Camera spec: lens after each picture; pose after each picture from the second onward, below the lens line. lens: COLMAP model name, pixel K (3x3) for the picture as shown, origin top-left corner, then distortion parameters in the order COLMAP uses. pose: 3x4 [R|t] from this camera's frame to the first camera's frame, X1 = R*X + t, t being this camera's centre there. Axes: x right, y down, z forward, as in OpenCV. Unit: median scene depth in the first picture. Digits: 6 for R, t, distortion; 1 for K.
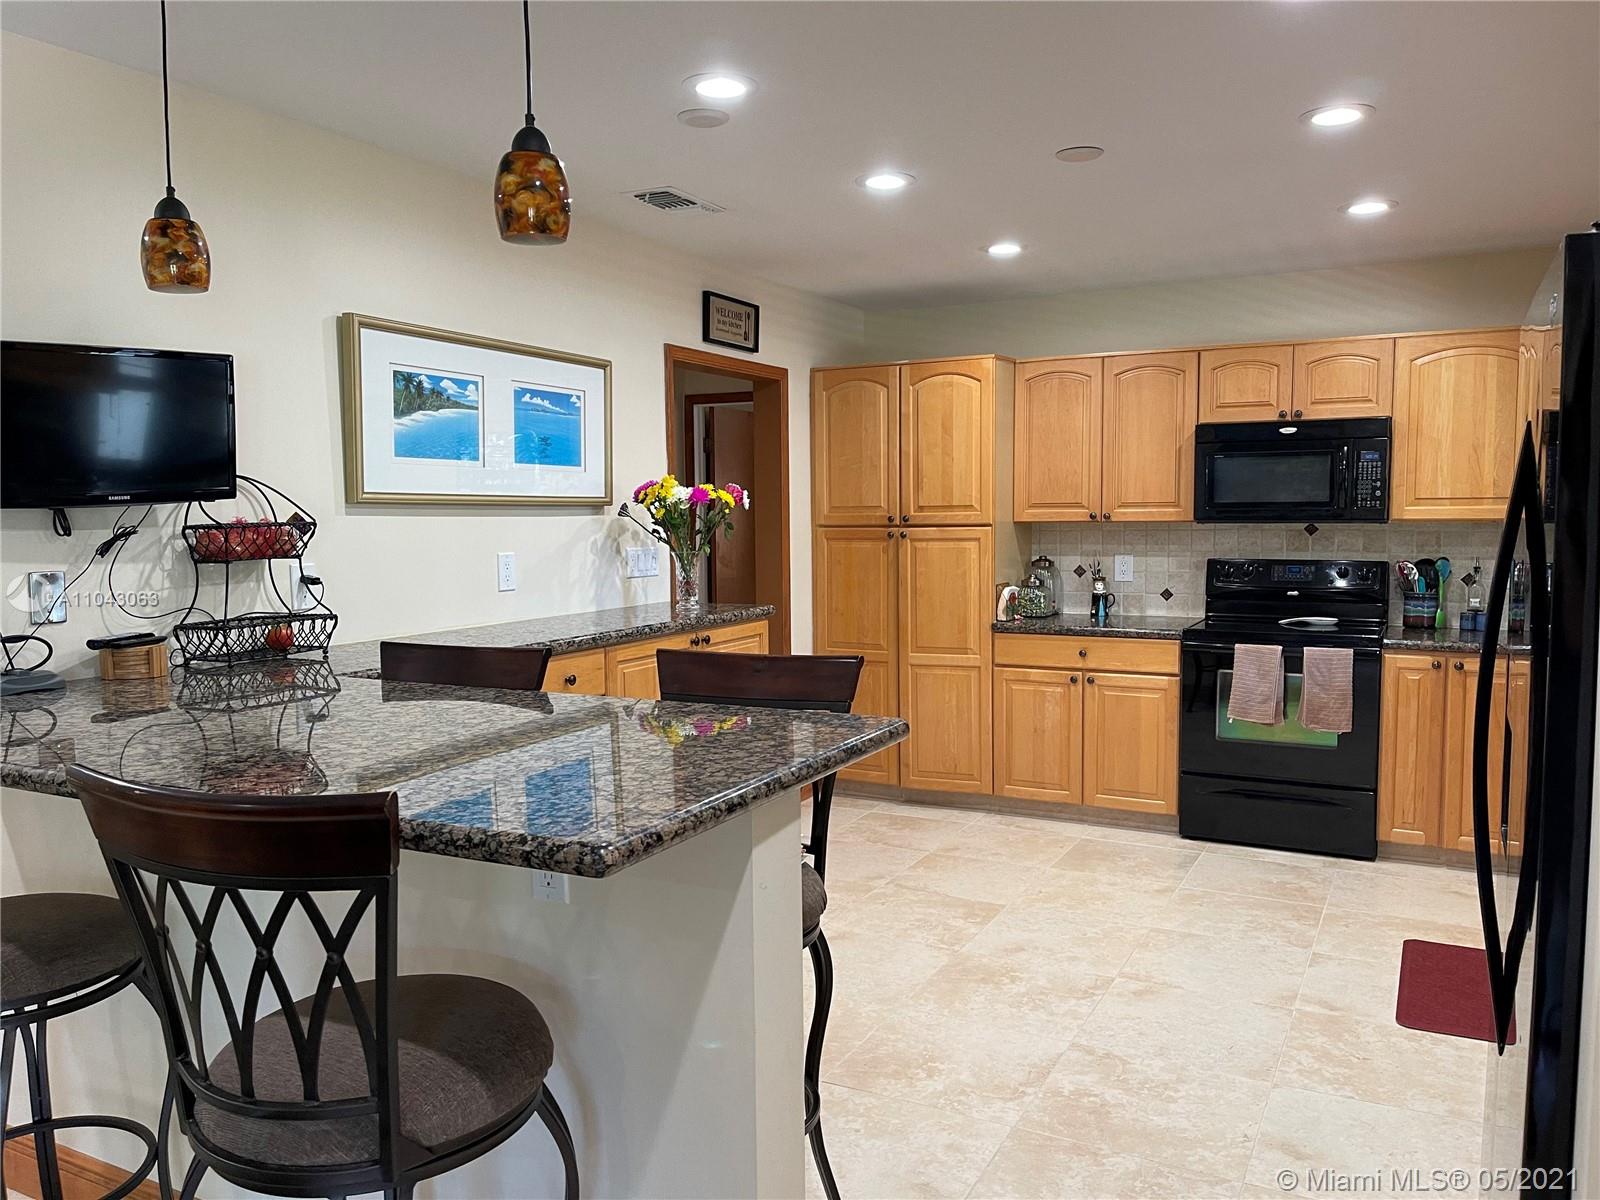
lens RADIAL K [[1213.7, 0, 803.3], [0, 1213.7, 598.6], [0, 0, 1]] dist [0.060408, -0.067161]
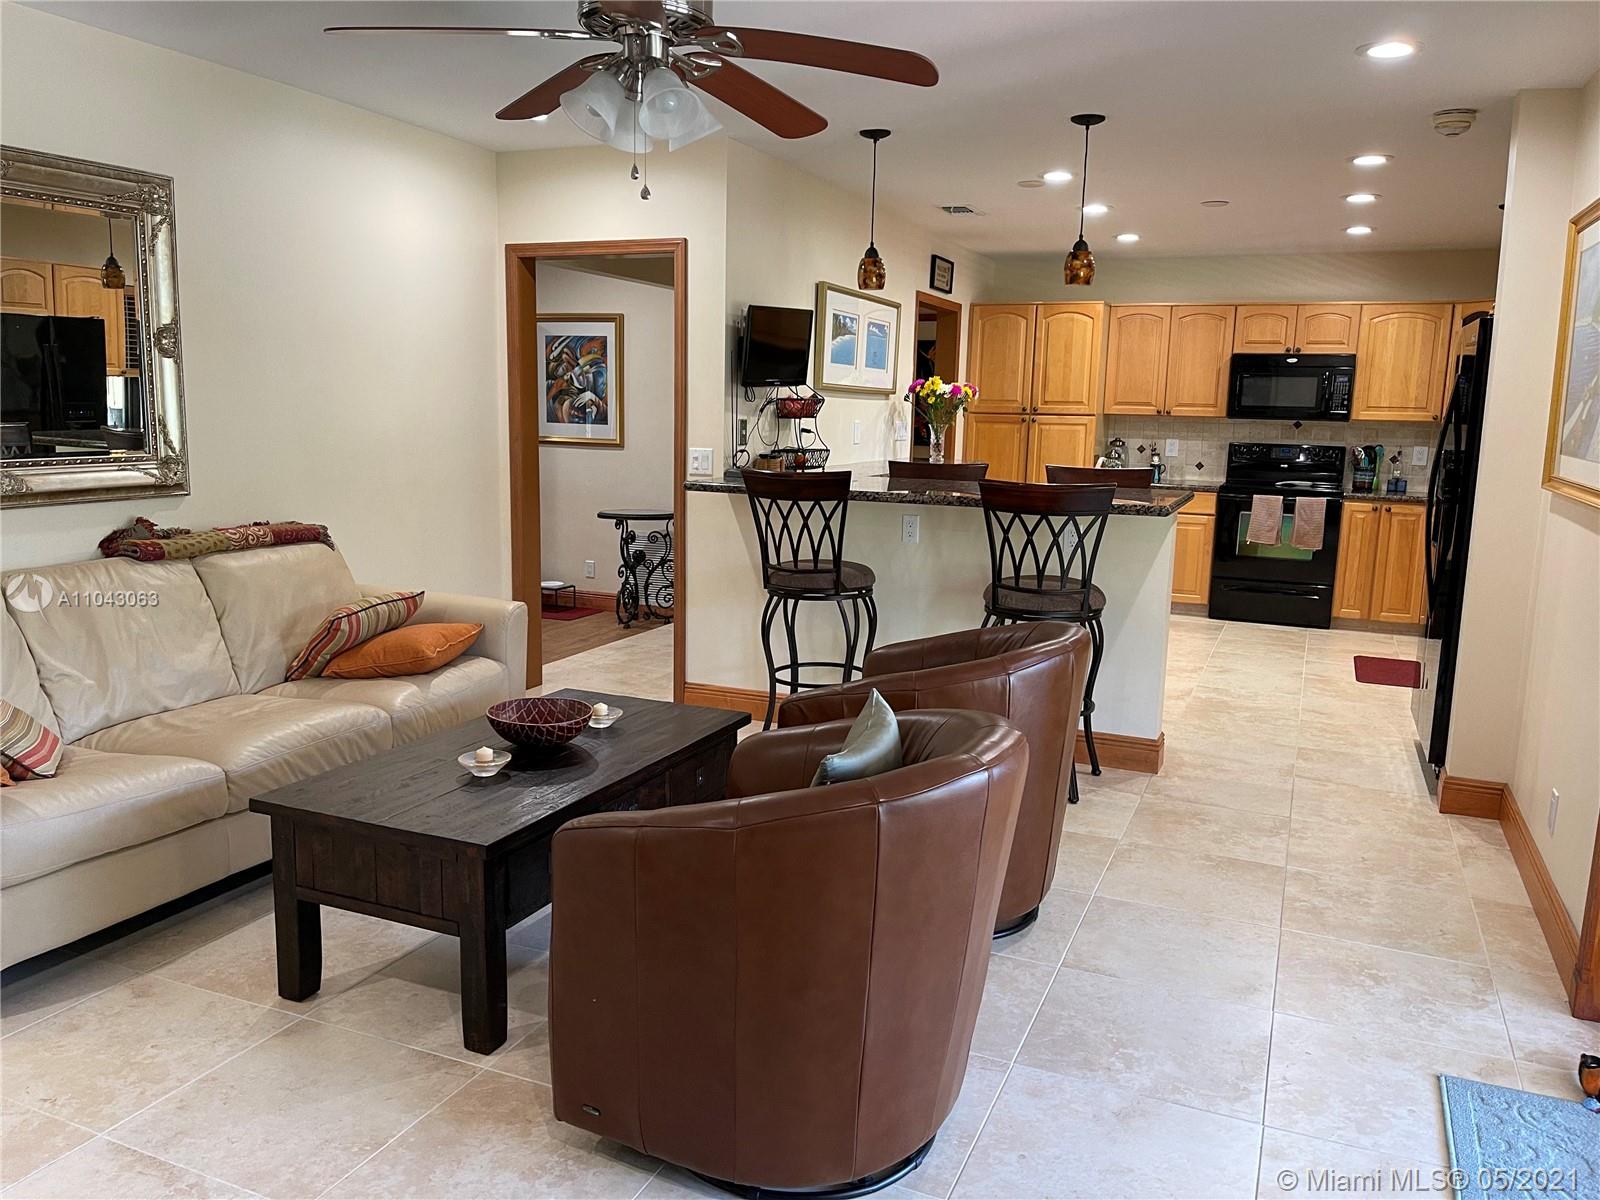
lens RADIAL K [[1213.7, 0, 806.8], [0, 1213.7, 591.3], [0, 0, 1]] dist [0.060408, -0.067161]
pose [[0.995867, 0.022167, 0.088077, -0.349474], [-0.029128, 0.996485, 0.078547, 0.051748], [-0.086026, -0.080788, 0.993012, -0.522782]]
